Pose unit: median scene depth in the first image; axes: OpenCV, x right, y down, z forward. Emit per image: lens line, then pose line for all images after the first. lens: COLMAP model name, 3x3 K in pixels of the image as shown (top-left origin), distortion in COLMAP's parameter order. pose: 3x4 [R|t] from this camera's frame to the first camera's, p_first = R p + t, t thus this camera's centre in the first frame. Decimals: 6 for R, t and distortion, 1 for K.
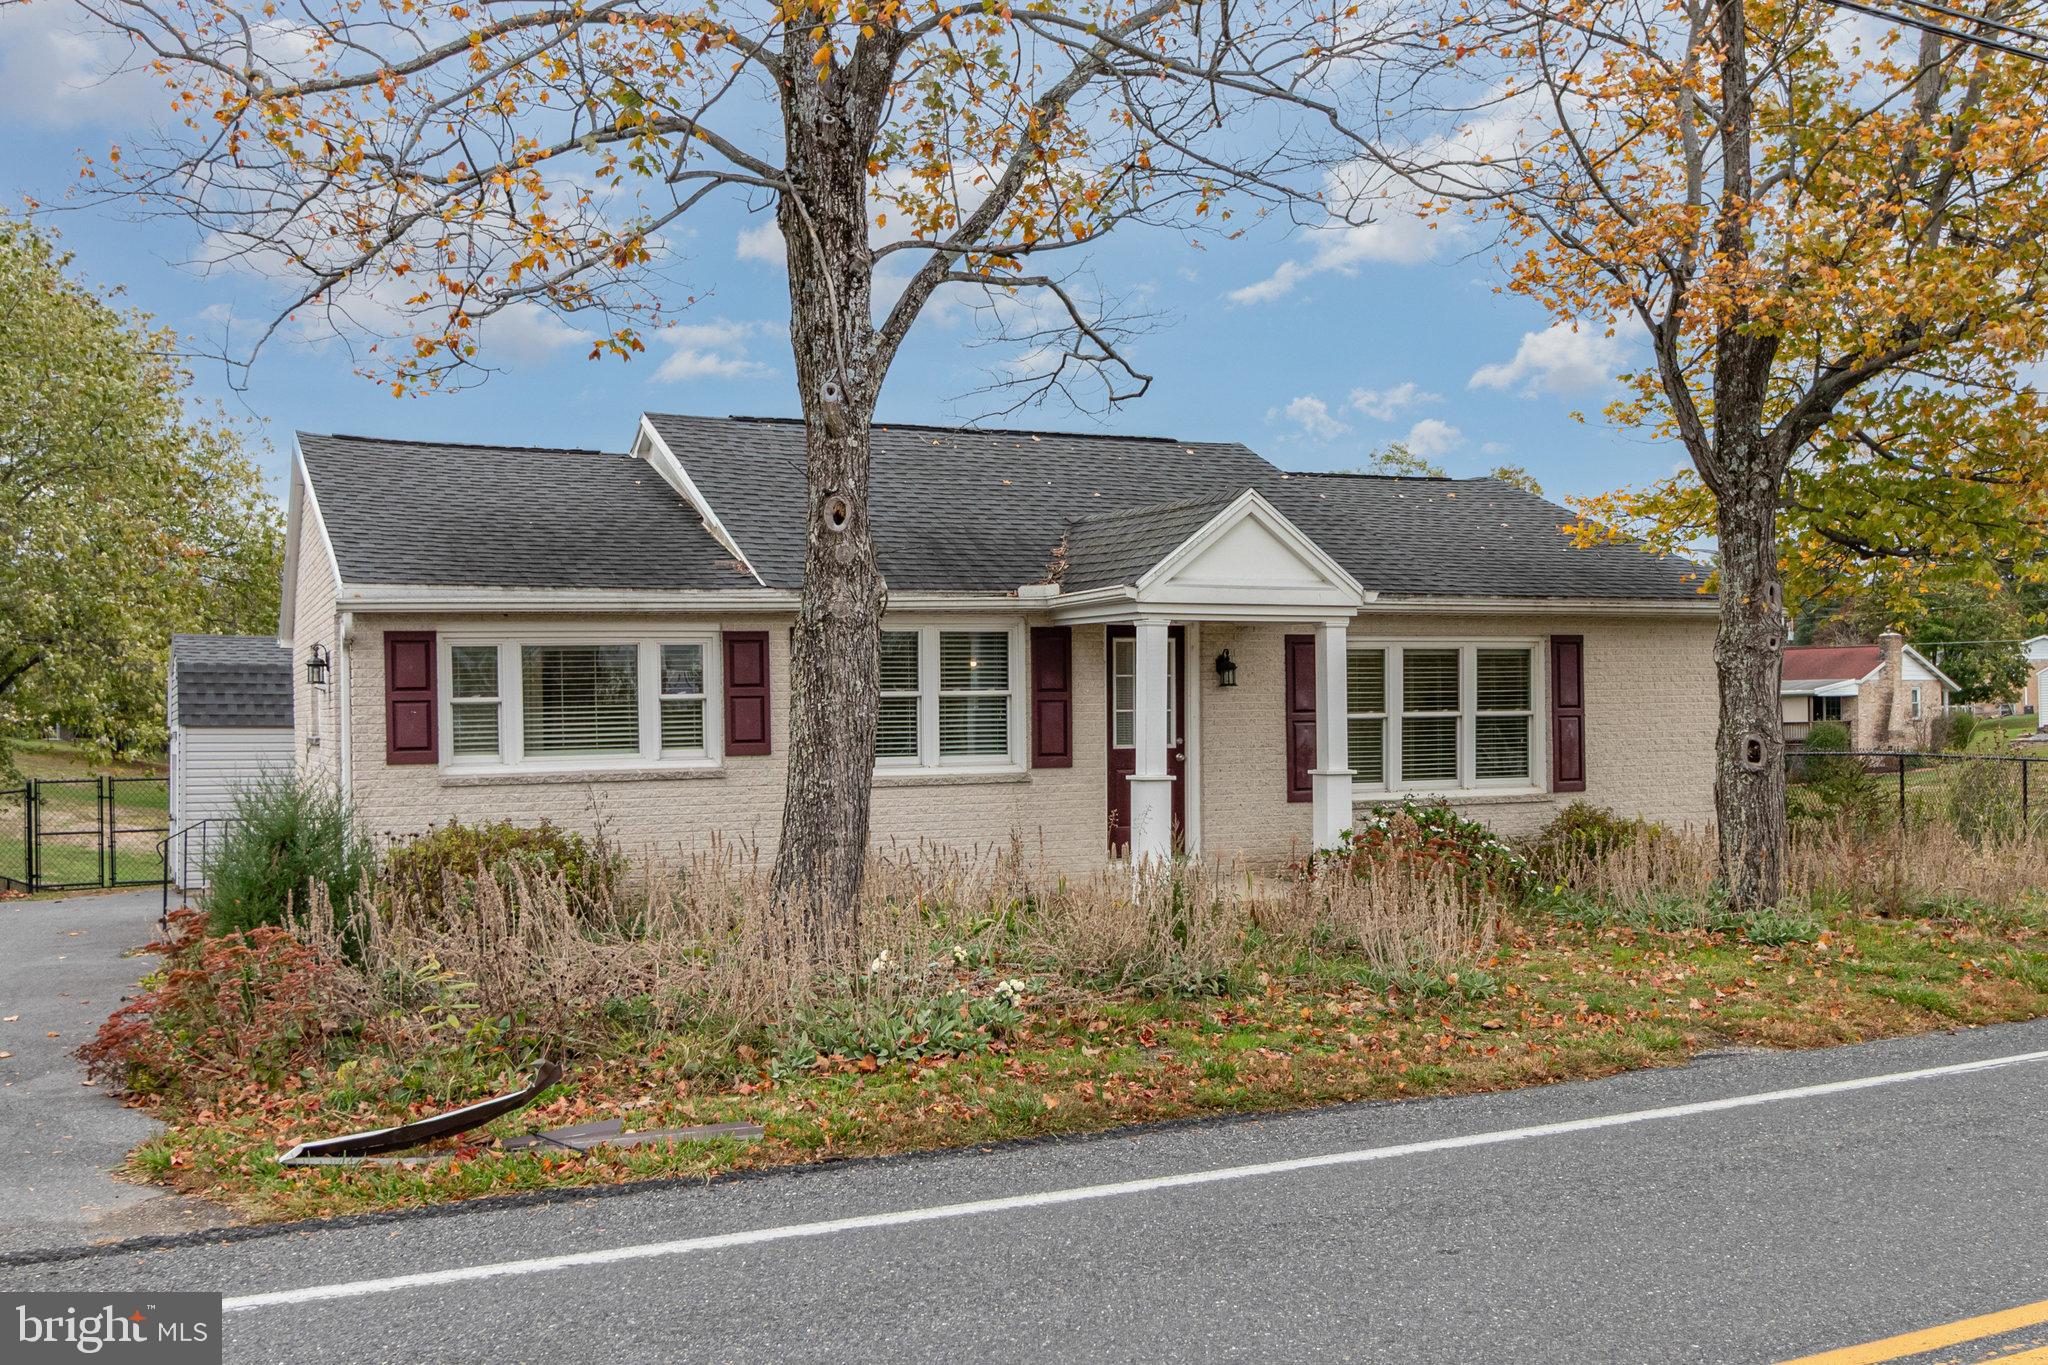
lens RADIAL K [[1690.9, 0, 1023.2], [0, 1690.9, 684.1], [0, 0, 1]] dist [-0.017353, -0.002238]
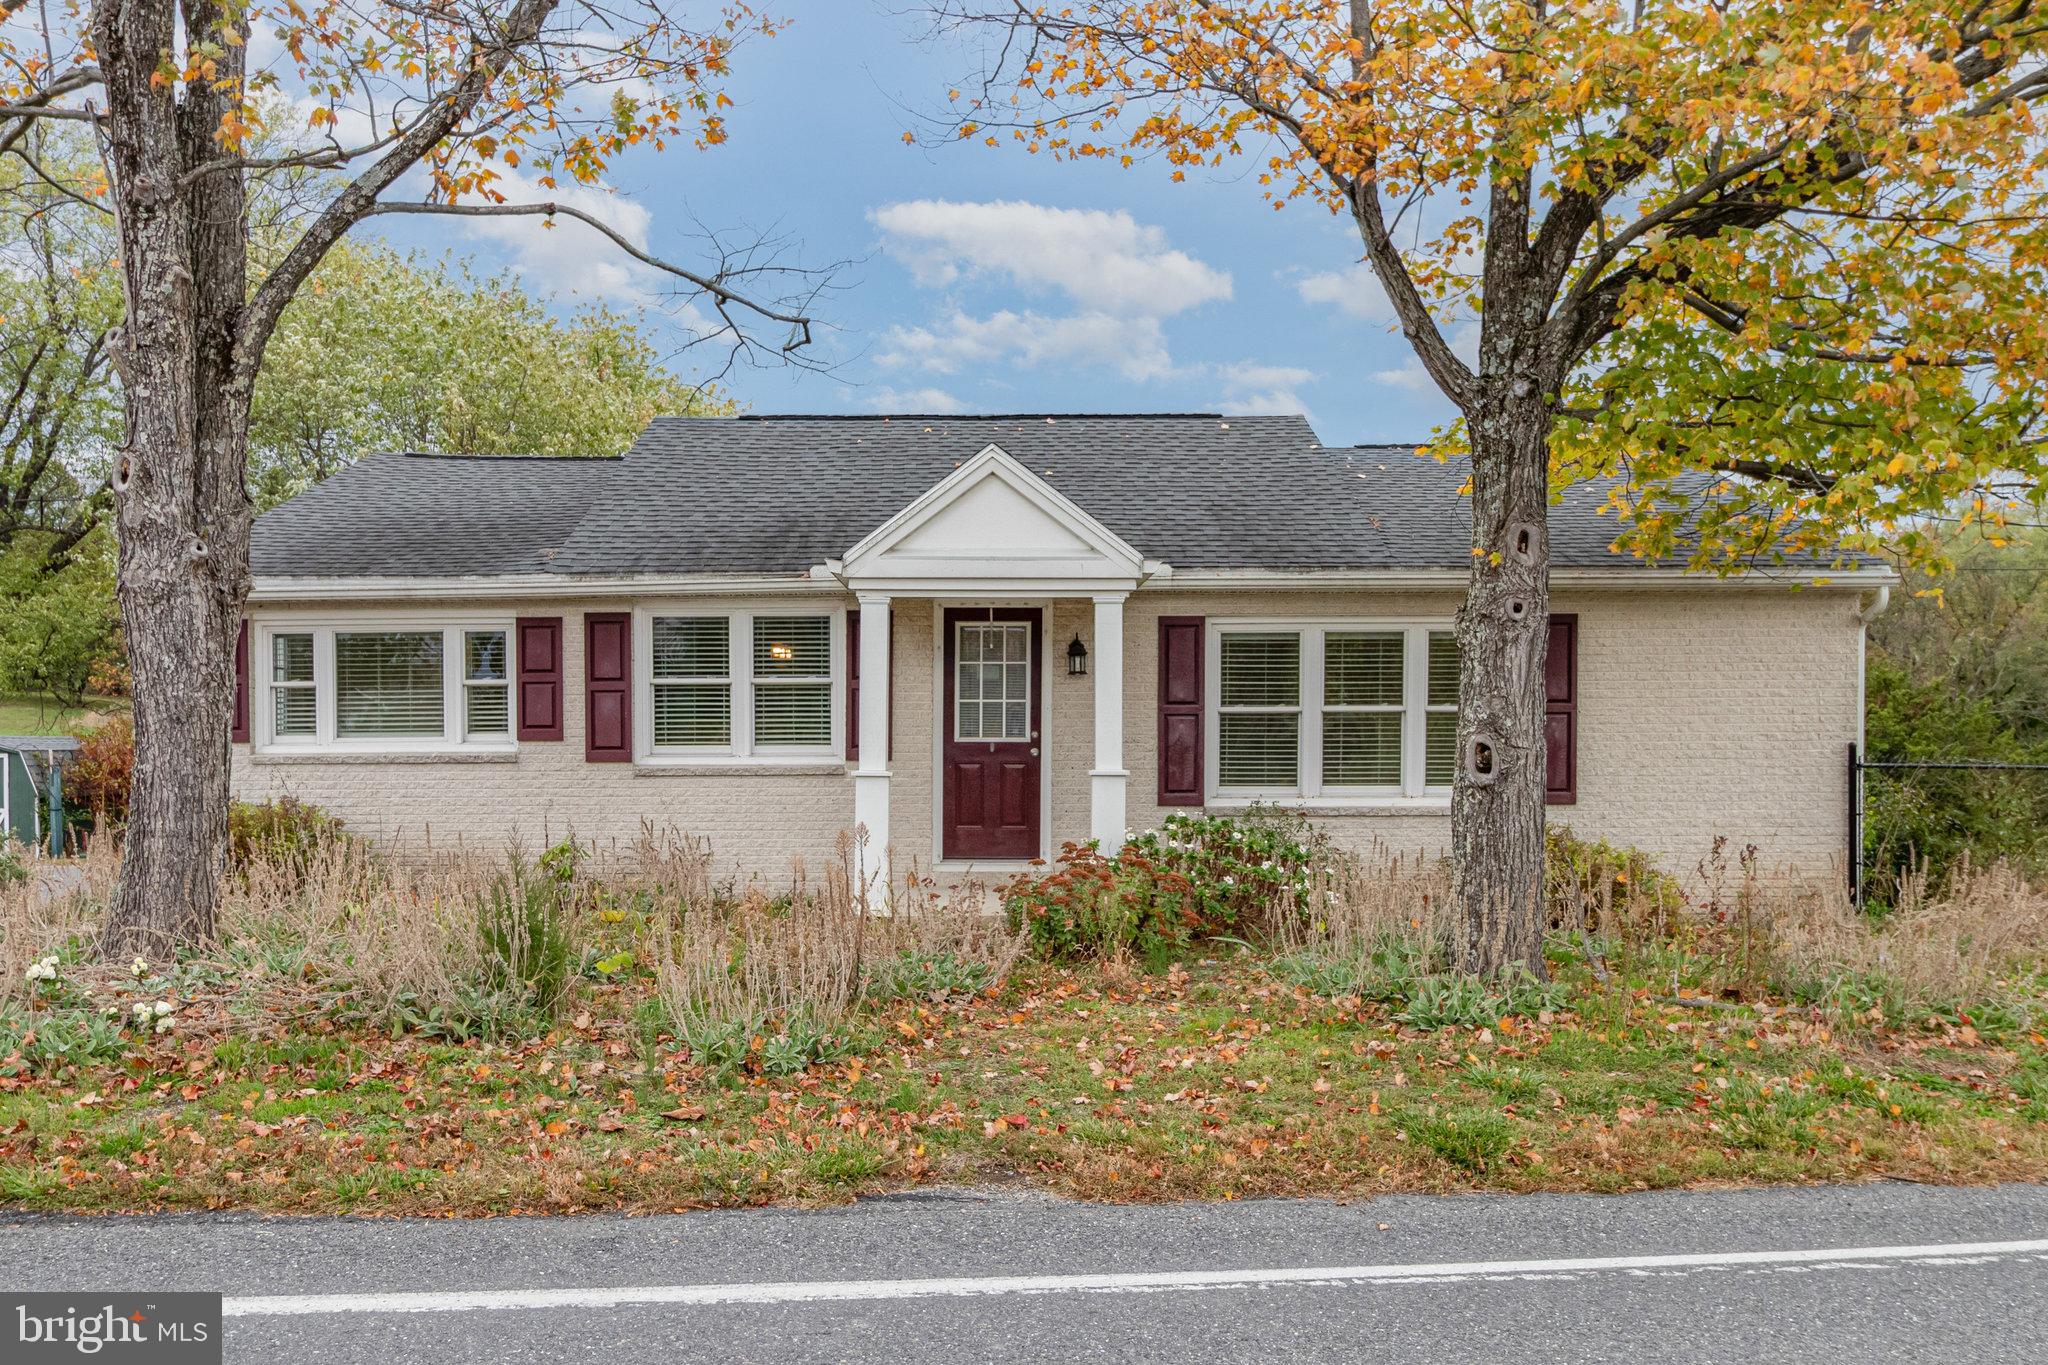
lens RADIAL K [[1456.1, 0, 1030.3], [0, 1456.1, 733.4], [0, 0, 1]] dist [0.002387, -0.005970]
pose [[0.928695, 0.015911, -0.370502, 0.429978], [-0.004004, 0.999451, 0.032884, 0.008231], [0.370822, -0.029055, 0.928249, 0.304691]]
